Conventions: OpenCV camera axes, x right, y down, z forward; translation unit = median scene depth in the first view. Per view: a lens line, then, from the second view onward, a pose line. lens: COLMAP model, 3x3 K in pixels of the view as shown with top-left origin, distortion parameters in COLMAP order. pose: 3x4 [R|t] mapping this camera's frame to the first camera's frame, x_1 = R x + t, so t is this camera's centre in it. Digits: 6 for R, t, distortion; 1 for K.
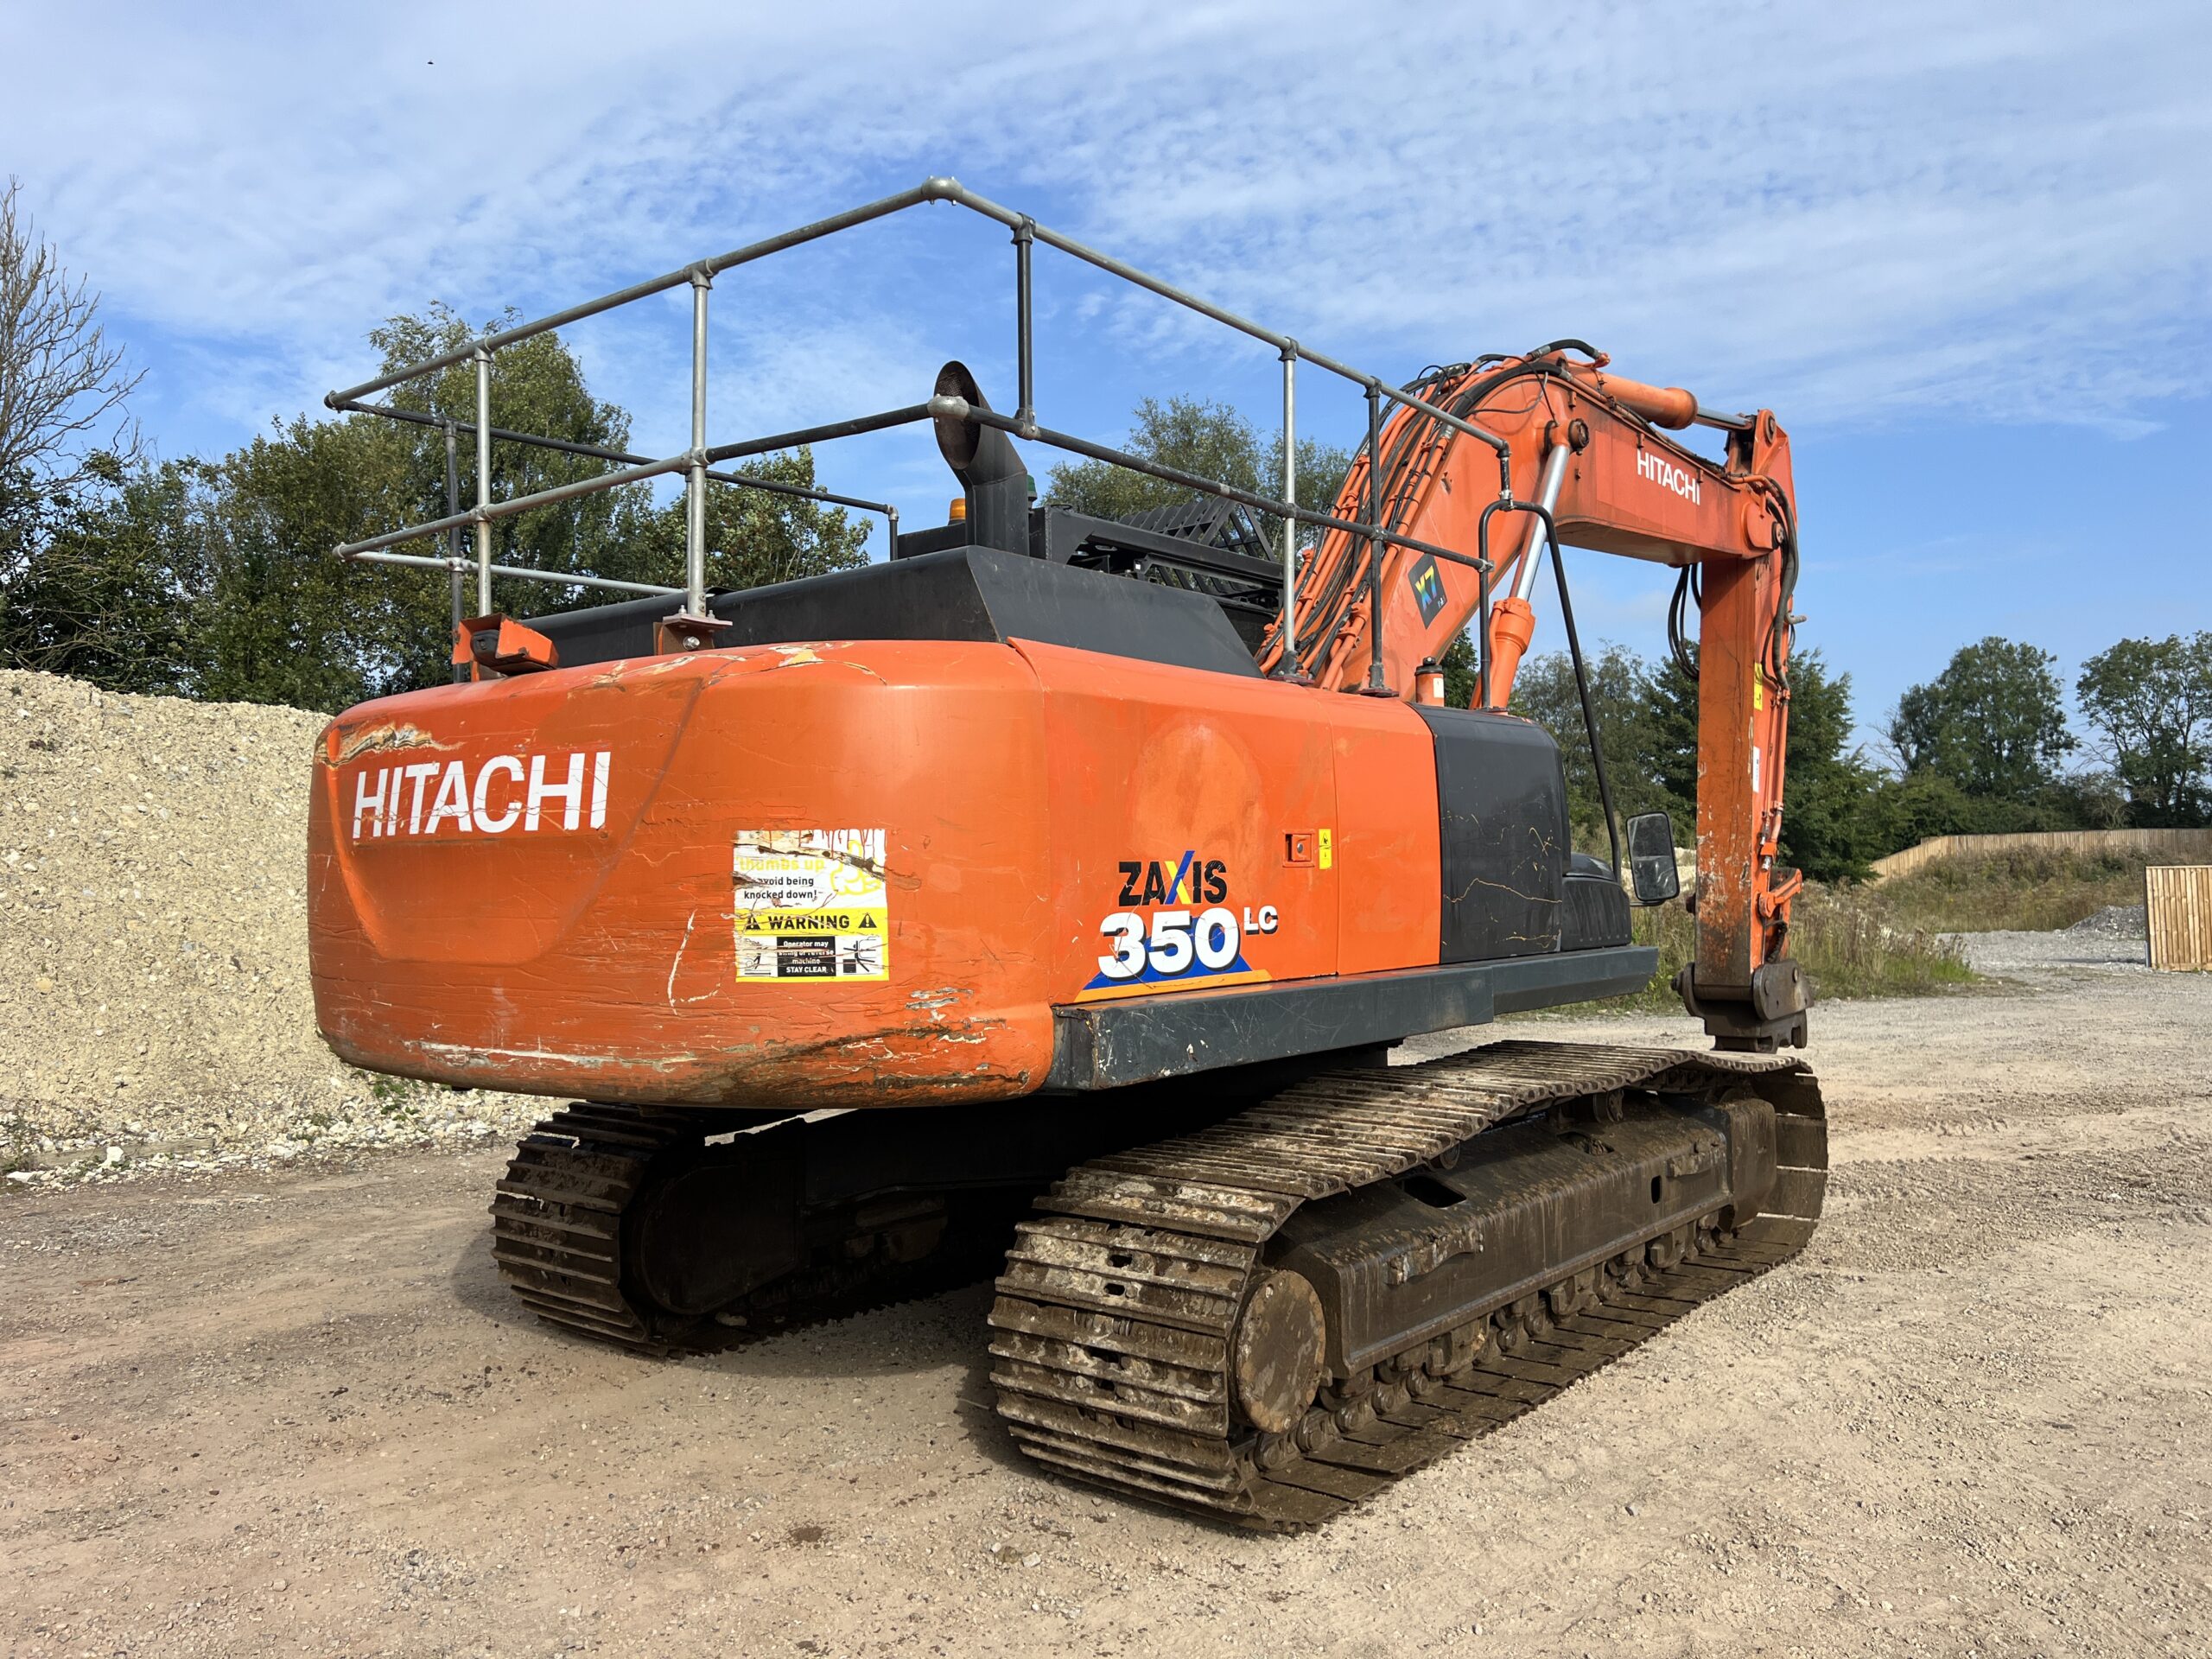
lens RADIAL K [[1608.1, 0, 1106.0], [0, 1608.1, 829.5], [0, 0, 1]] dist [0.103240, -0.143761]
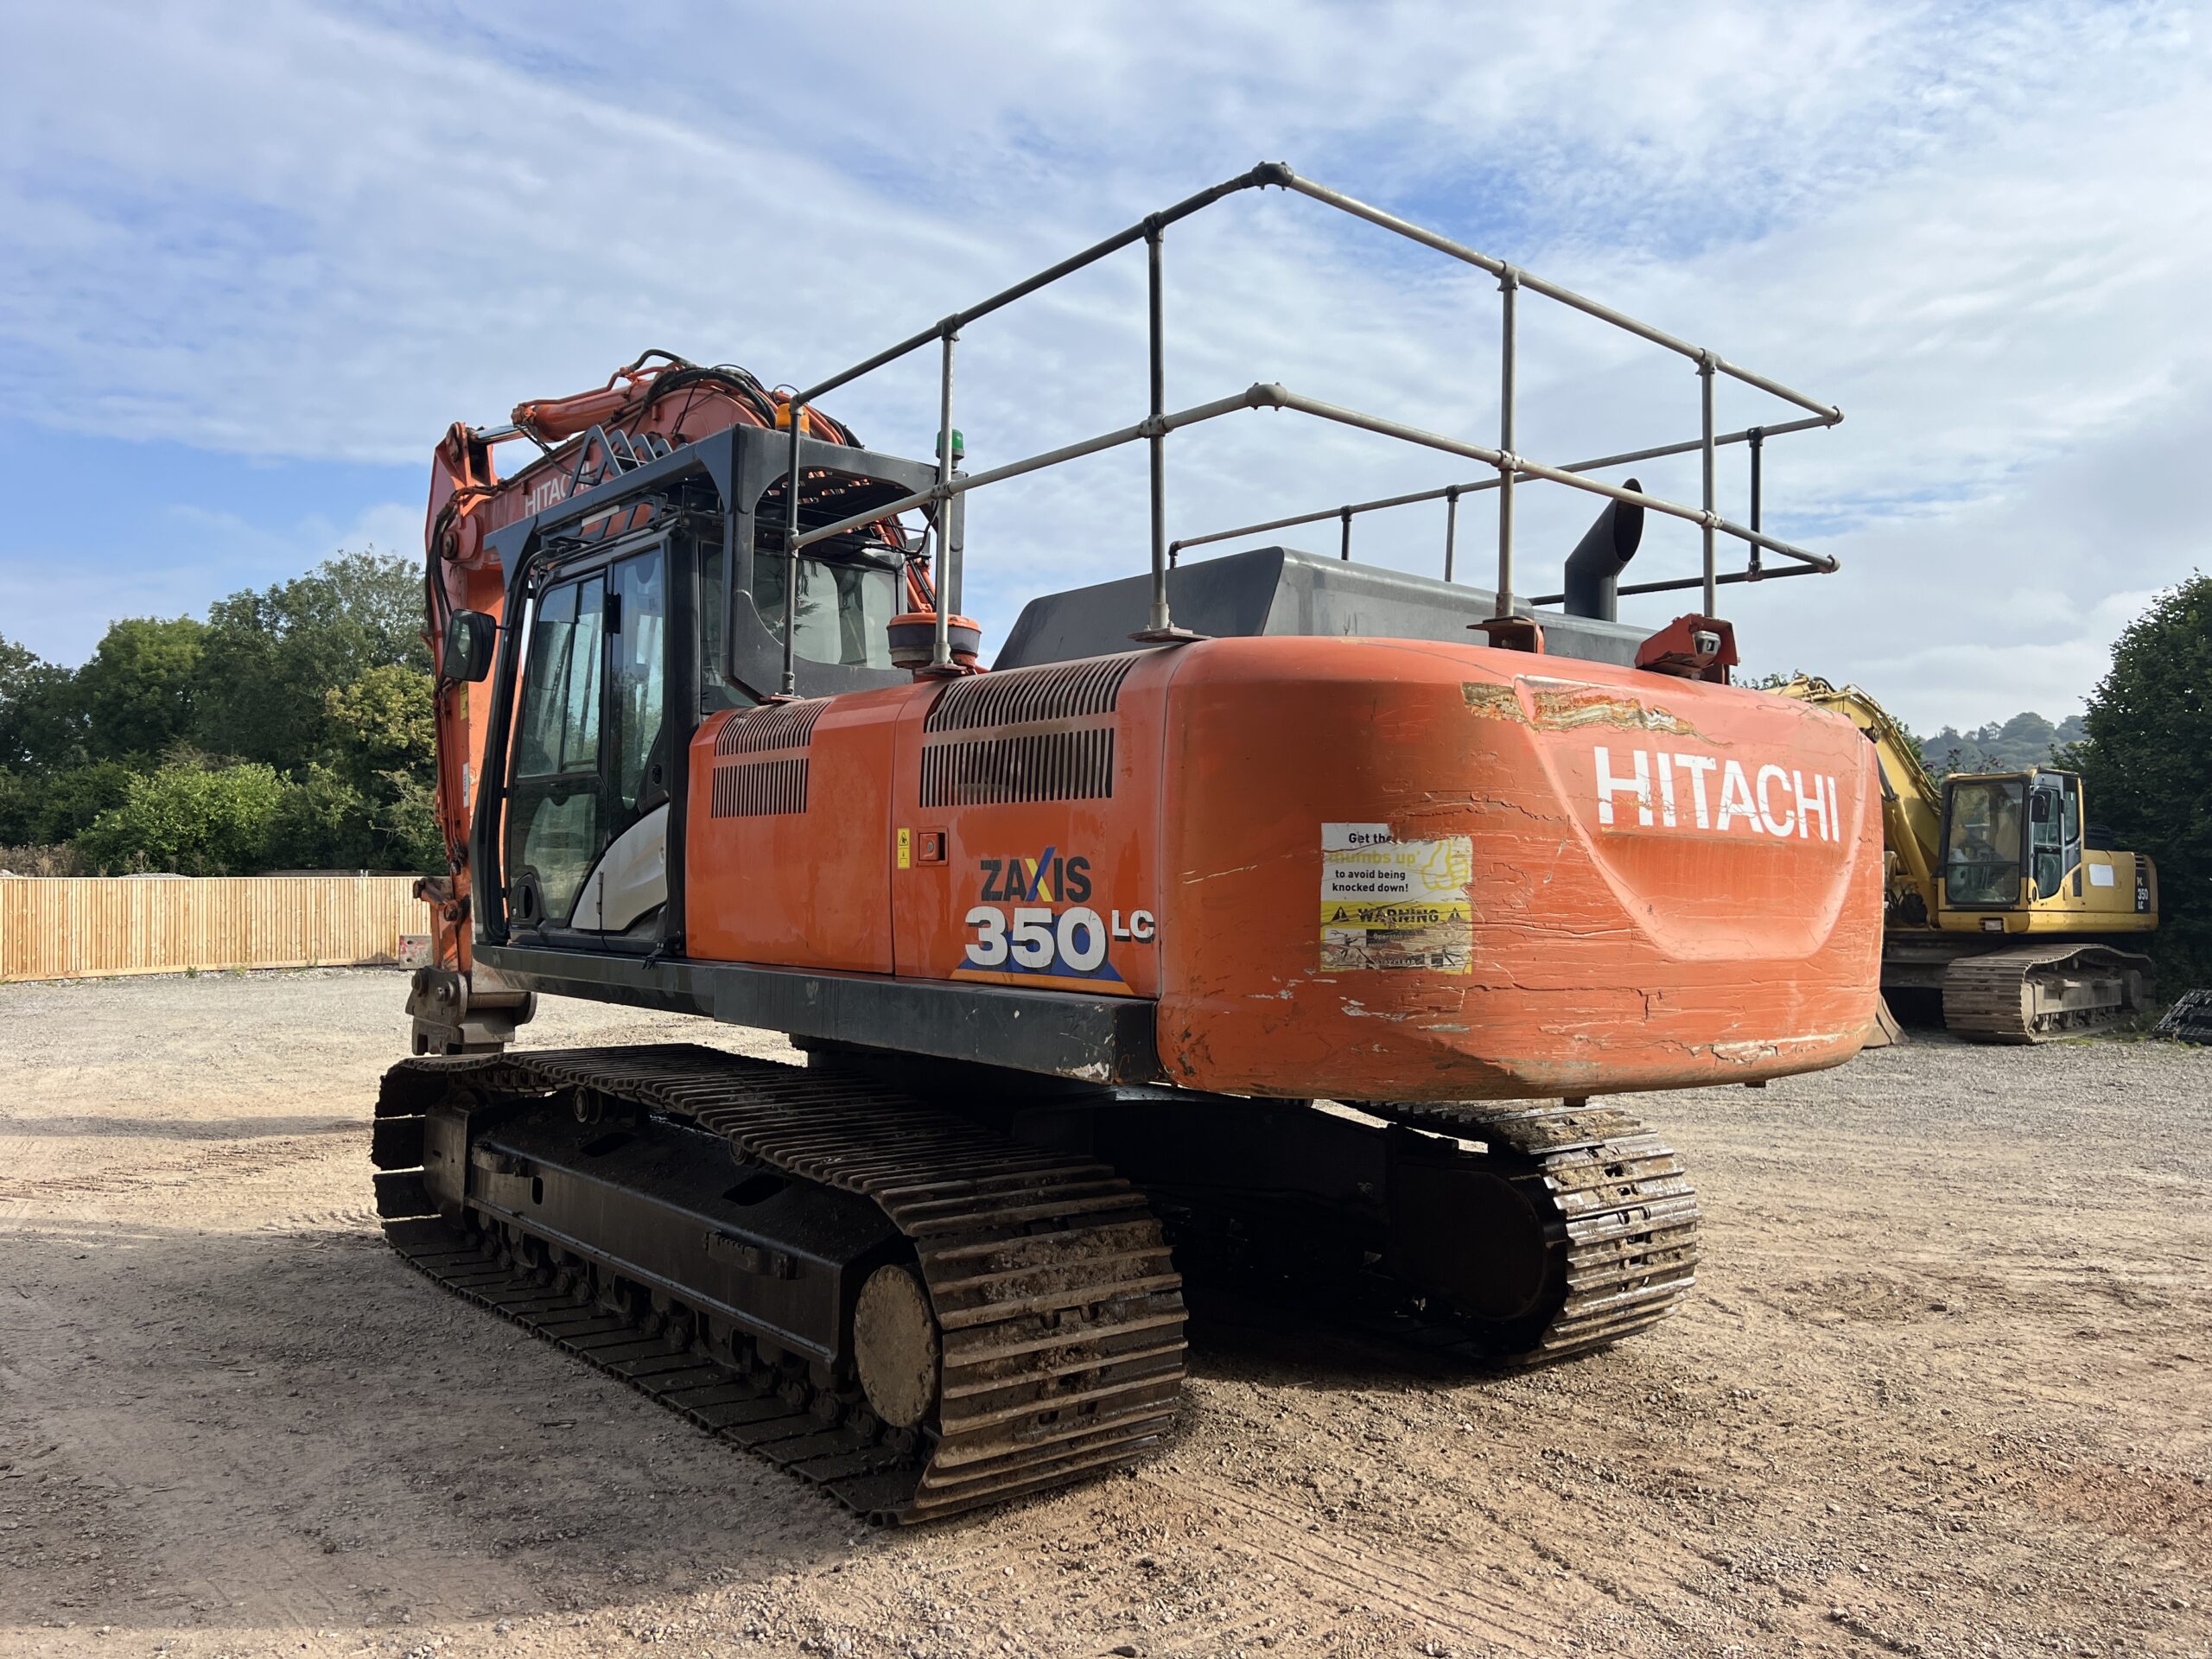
lens RADIAL K [[1639.9, 0, 1059.1], [0, 1639.9, 845.3], [0, 0, 1]] dist [0.139684, -0.261353]
pose [[0.218569, 0.045780, 0.974747, -1.570755], [-0.045366, 0.998296, -0.036713, 0.070565], [-0.974766, -0.036196, 0.220274, 1.239806]]
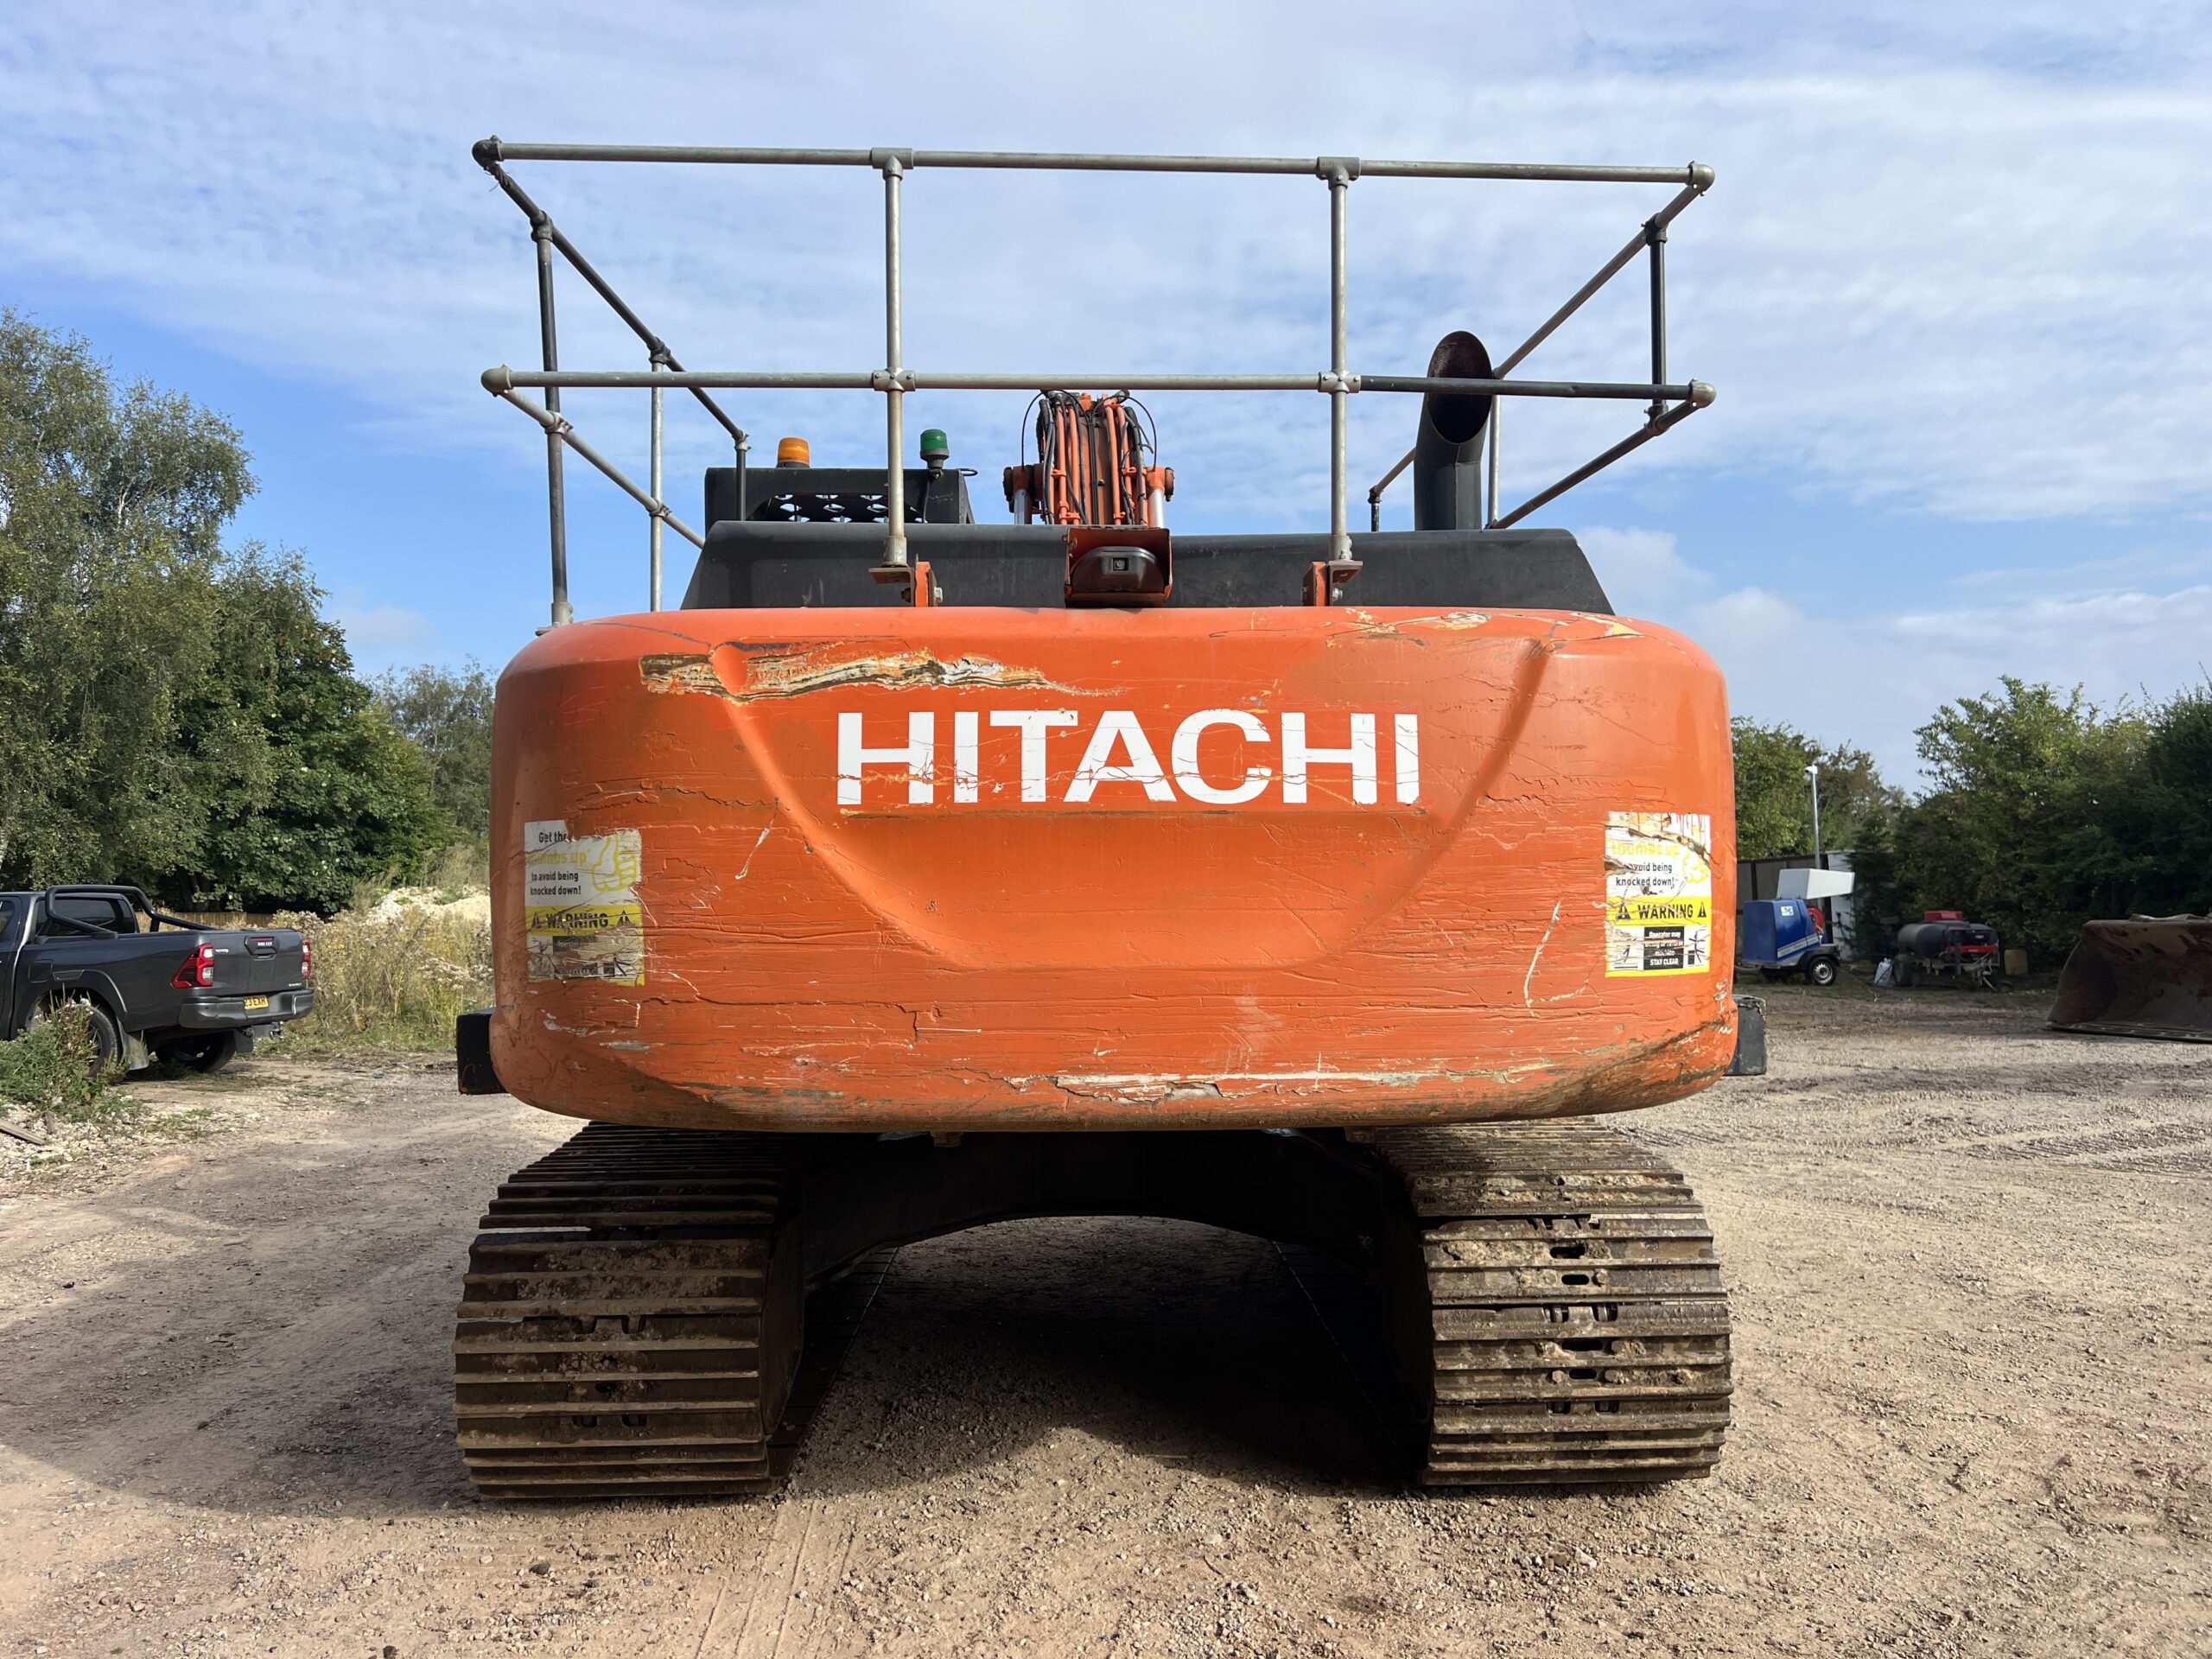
lens RADIAL K [[1621.5, 0, 1074.5], [0, 1621.5, 856.4], [0, 0, 1]] dist [0.078937, -0.091677]
pose [[0.765421, 0.022013, 0.643154, -0.959223], [-0.019193, 0.999751, -0.011377, 0.038700], [-0.643244, -0.003636, 0.765652, 0.443908]]
